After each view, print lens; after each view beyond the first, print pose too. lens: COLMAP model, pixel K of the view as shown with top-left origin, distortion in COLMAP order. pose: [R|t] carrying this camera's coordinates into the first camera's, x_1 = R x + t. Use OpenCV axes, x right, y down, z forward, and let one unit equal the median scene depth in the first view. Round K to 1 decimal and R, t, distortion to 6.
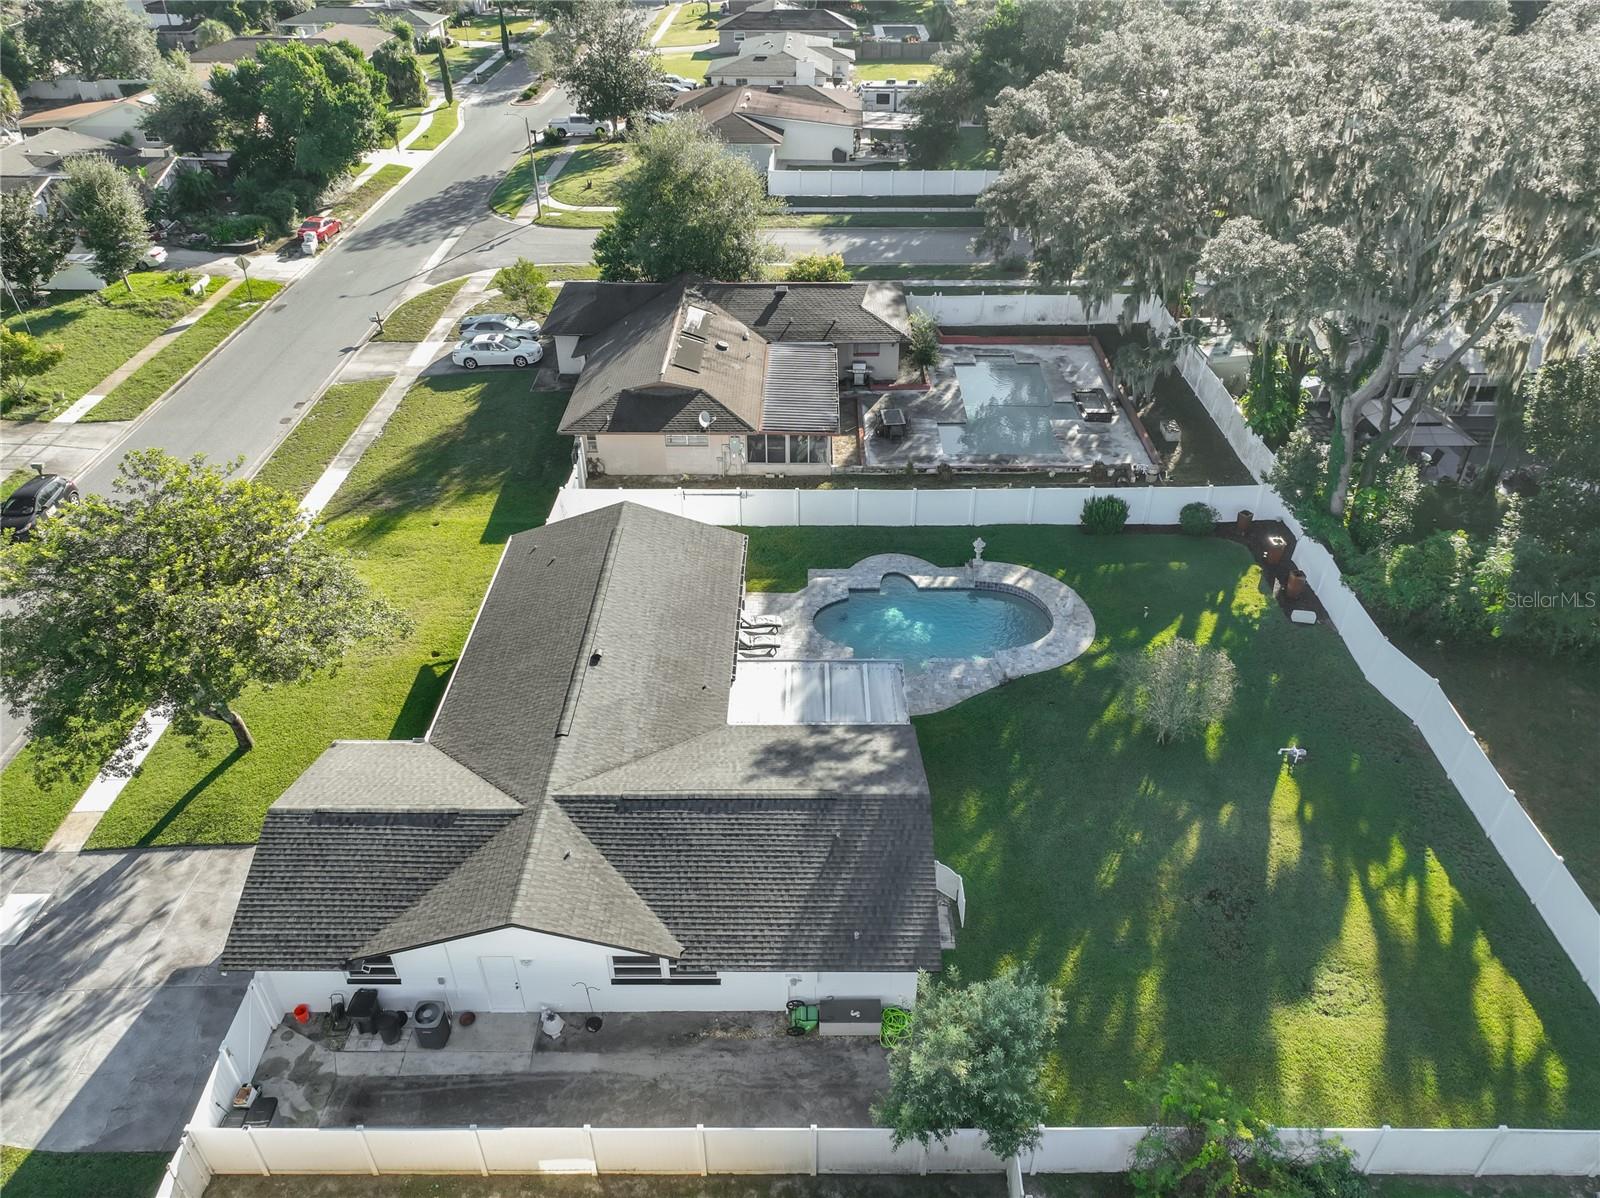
lens RADIAL K [[1109.5, 0, 800.0], [0, 1109.5, 599.0], [0, 0, 1]] dist [0.005873, -0.002799]
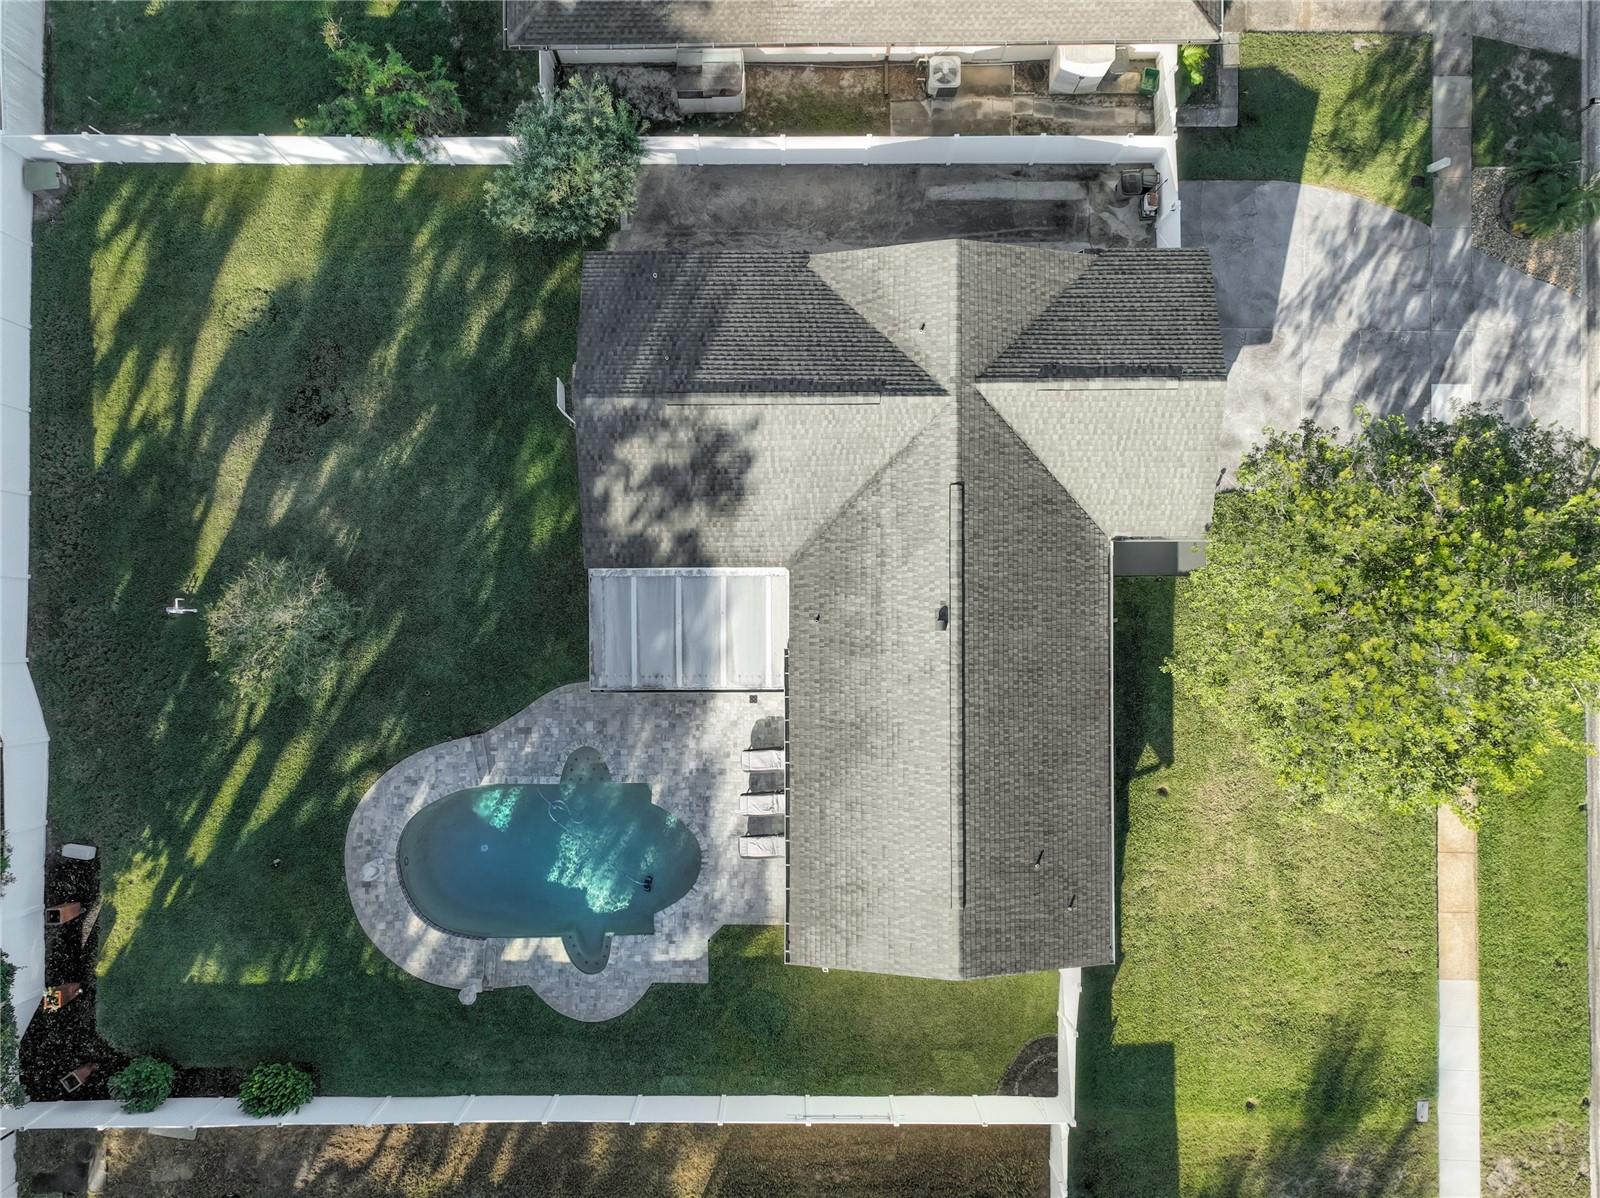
lens RADIAL K [[1148.9, 0, 753.7], [0, 1148.9, 640.5], [0, 0, 1]] dist [0.019085, 0.001683]
pose [[-0.999820, 0.009320, 0.016501, -0.052006], [0.008271, -0.568817, 0.822423, -0.698525], [0.017051, 0.822412, 0.568637, 0.505093]]
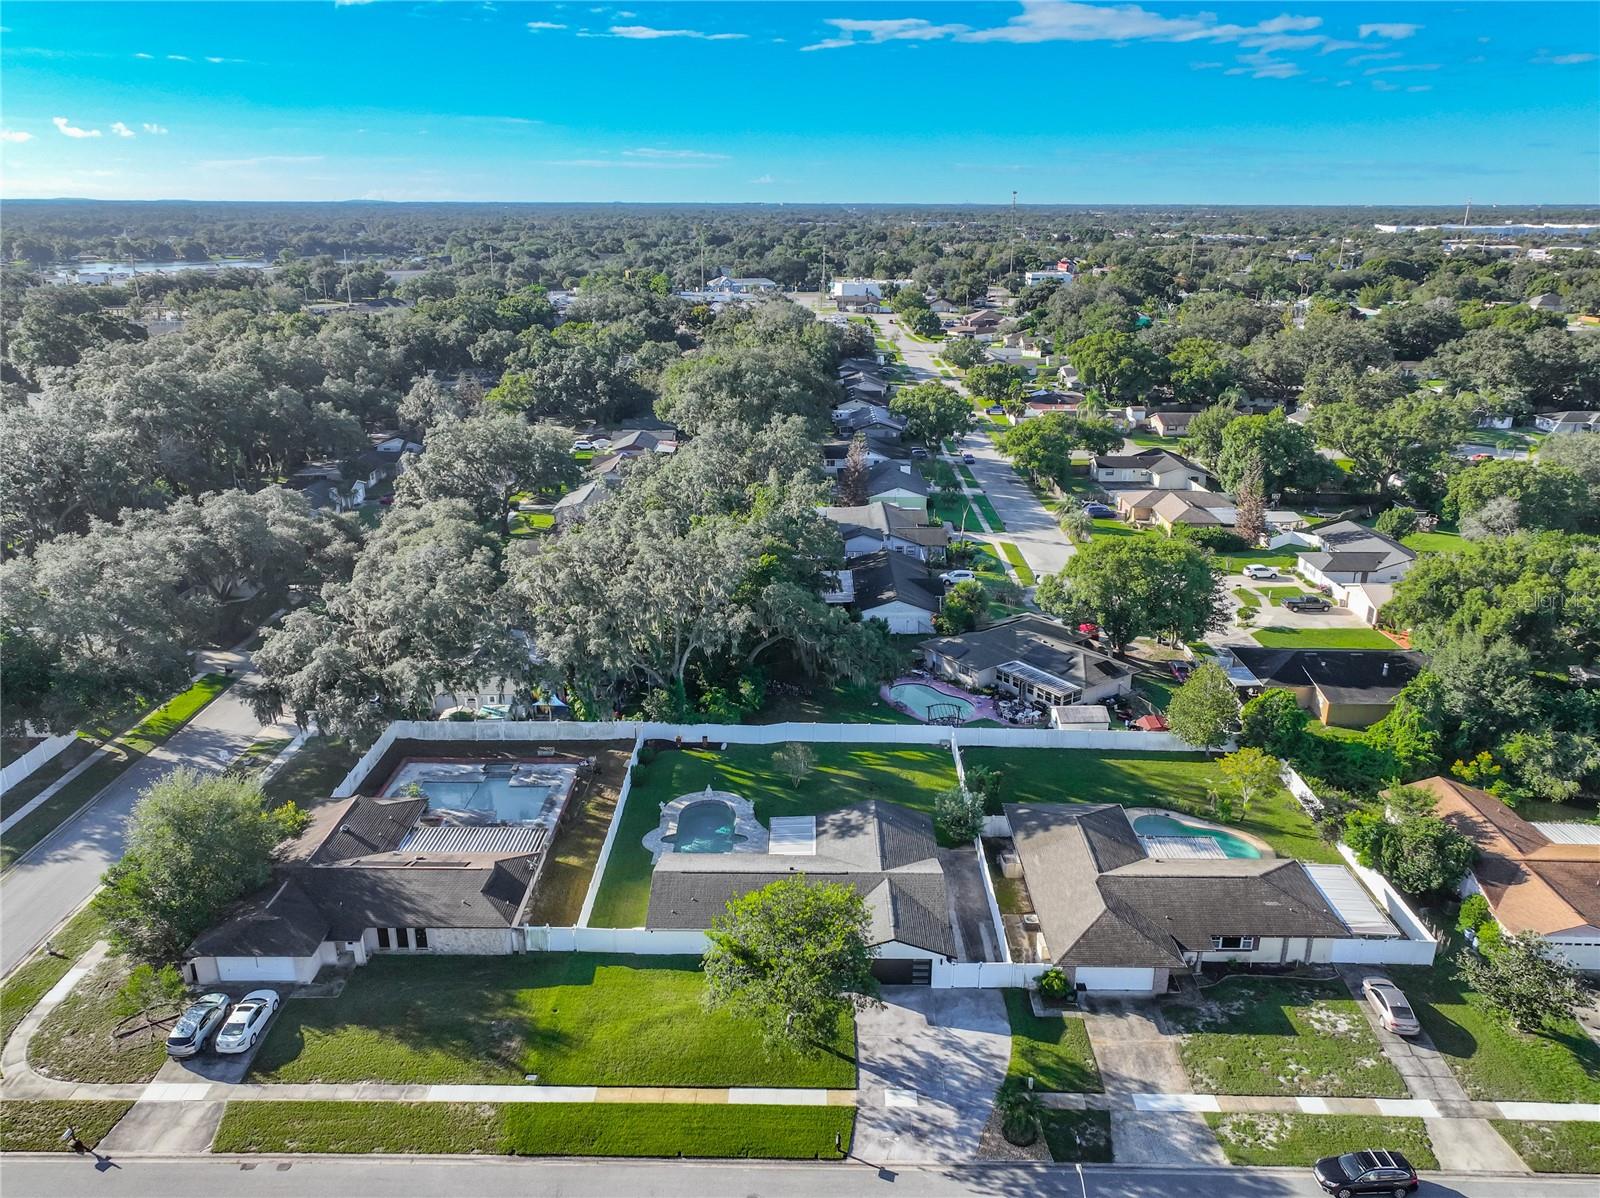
lens RADIAL K [[1109.5, 0, 800.0], [0, 1109.5, 599.0], [0, 0, 1]] dist [0.005873, -0.002799]
pose [[0.004250, -0.321062, 0.947048, -2.118553], [0.573577, 0.776563, 0.260692, -0.939941], [-0.819141, 0.542097, 0.187454, 0.282399]]
